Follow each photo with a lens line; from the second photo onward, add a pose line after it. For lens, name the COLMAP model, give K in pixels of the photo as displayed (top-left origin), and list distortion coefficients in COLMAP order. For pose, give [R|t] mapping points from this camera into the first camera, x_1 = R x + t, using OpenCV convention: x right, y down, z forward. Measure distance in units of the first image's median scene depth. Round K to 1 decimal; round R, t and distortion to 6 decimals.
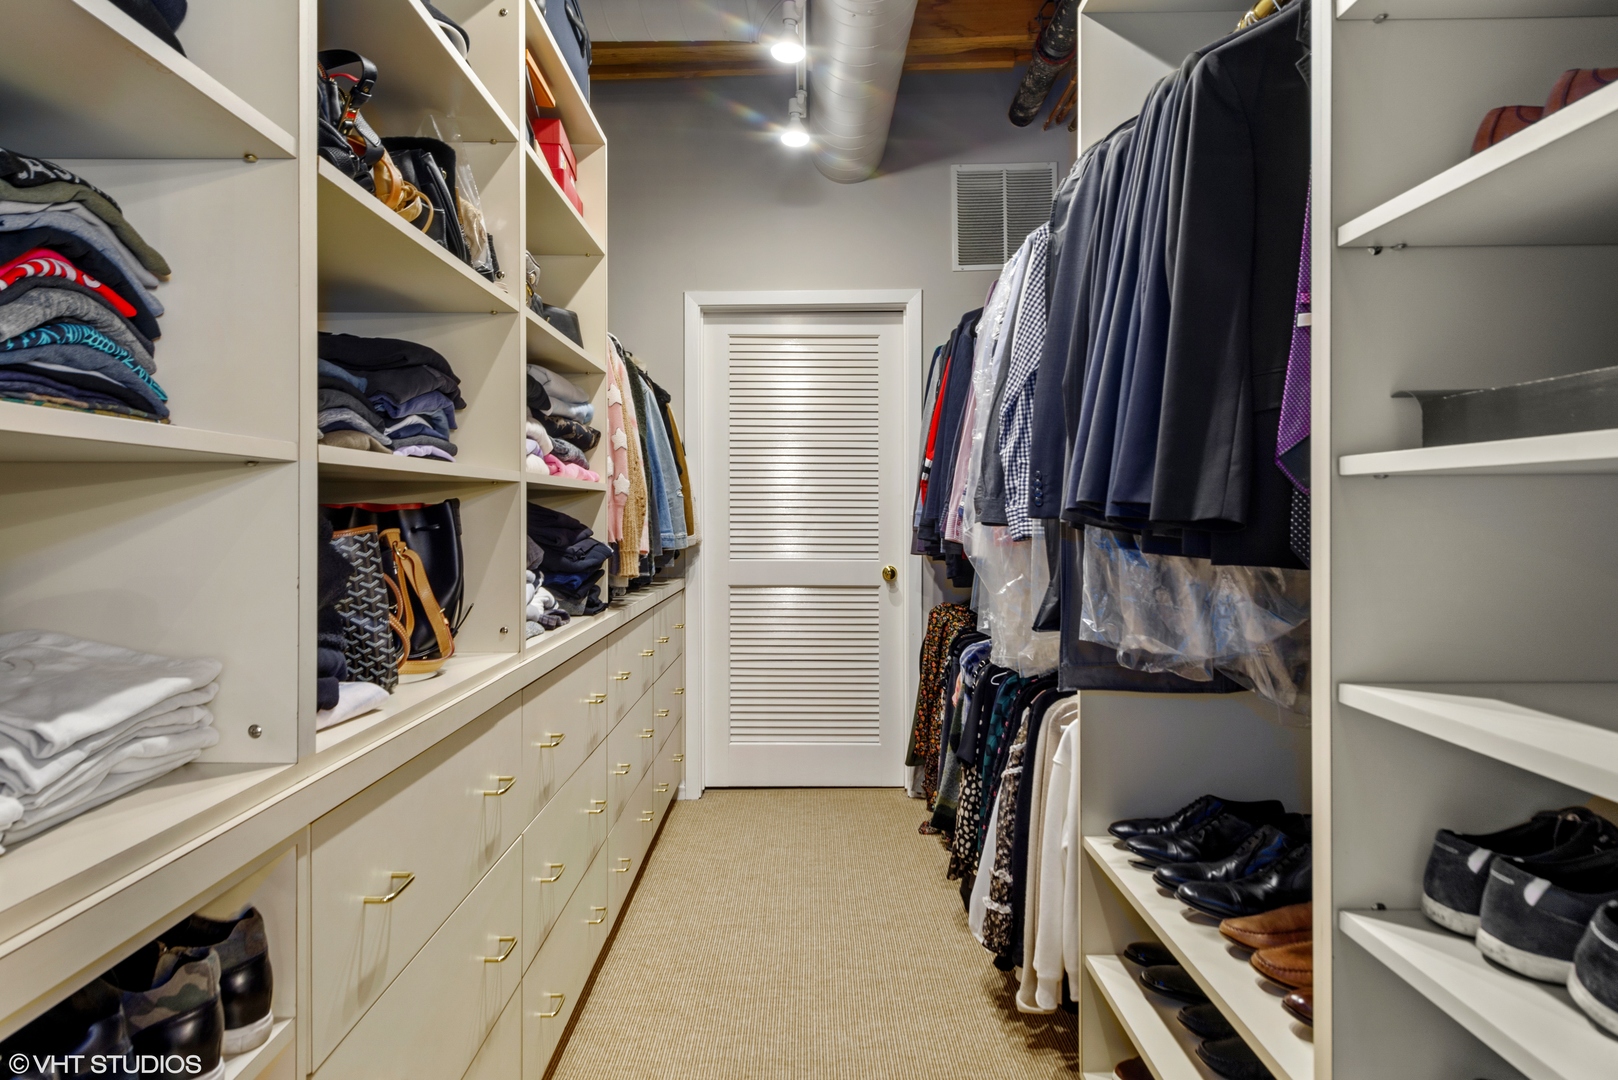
lens RADIAL K [[926.3, 0, 806.6], [0, 926.3, 530.4], [0, 0, 1]] dist [0.017285, -0.018338]
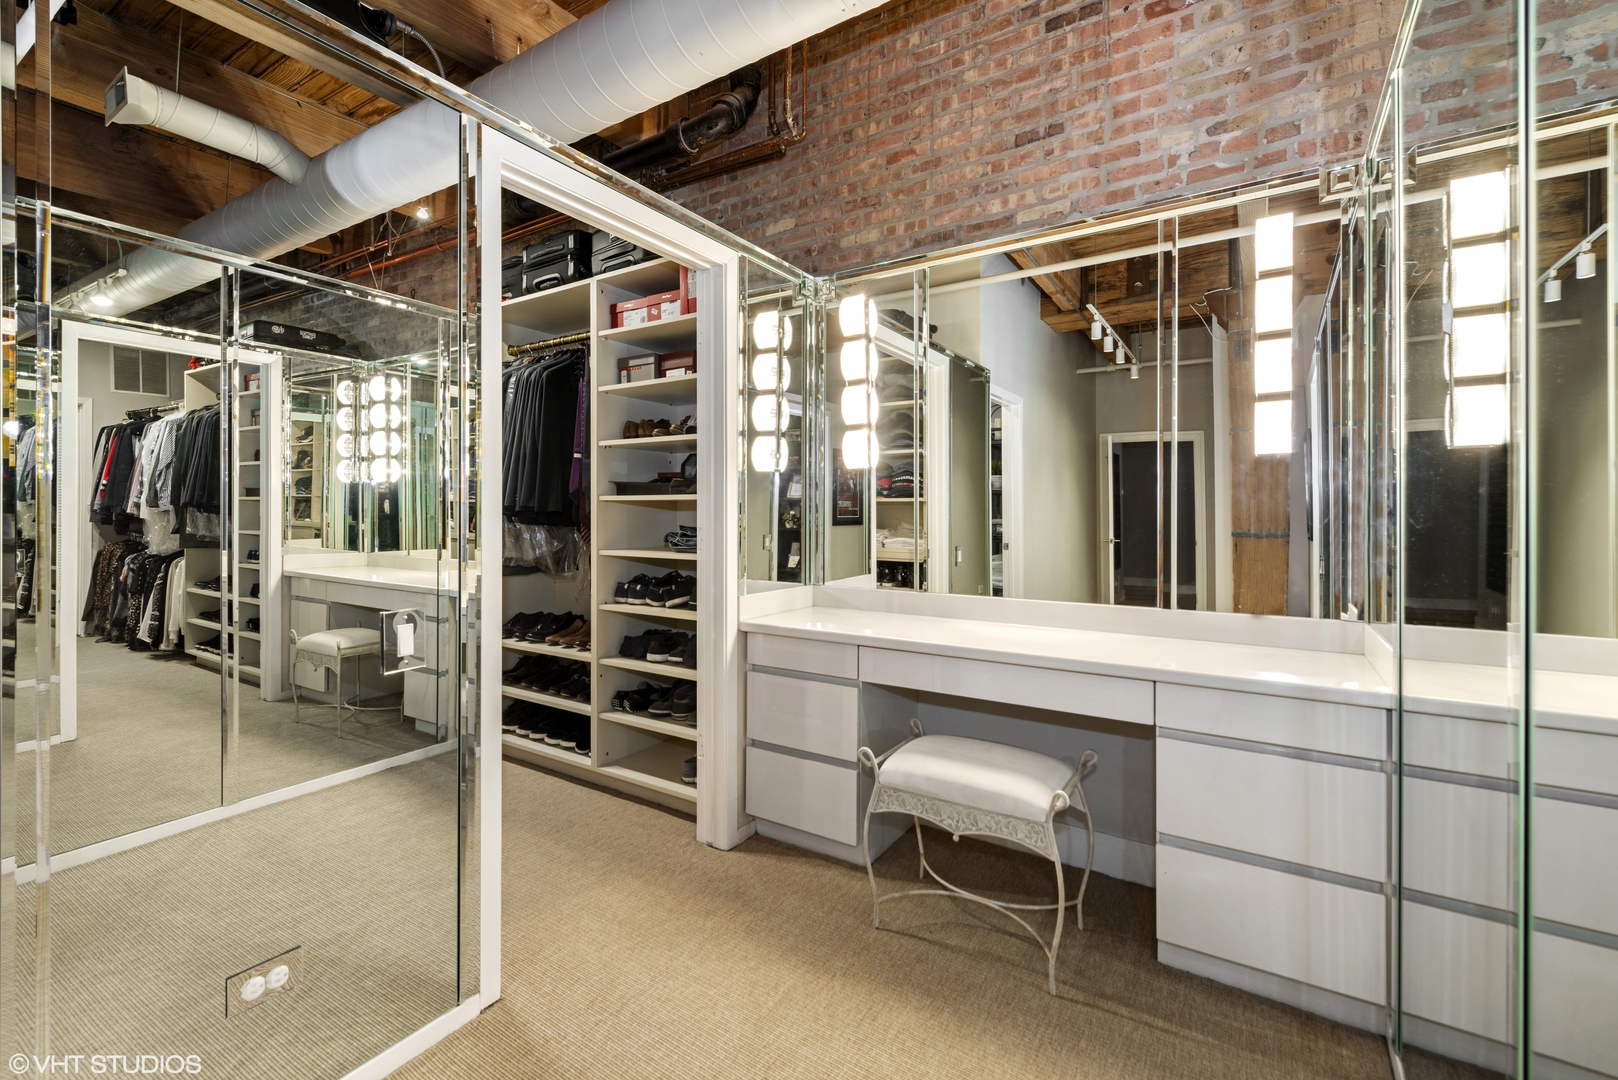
lens RADIAL K [[725.8, 0, 807.0], [0, 725.8, 504.5], [0, 0, 1]] dist [0.002081, -0.004851]
pose [[0.538133, 0.010218, 0.842798, -0.737872], [0.006107, 0.999853, -0.016022, 0.040588], [-0.842838, 0.013768, 0.537992, -2.412008]]
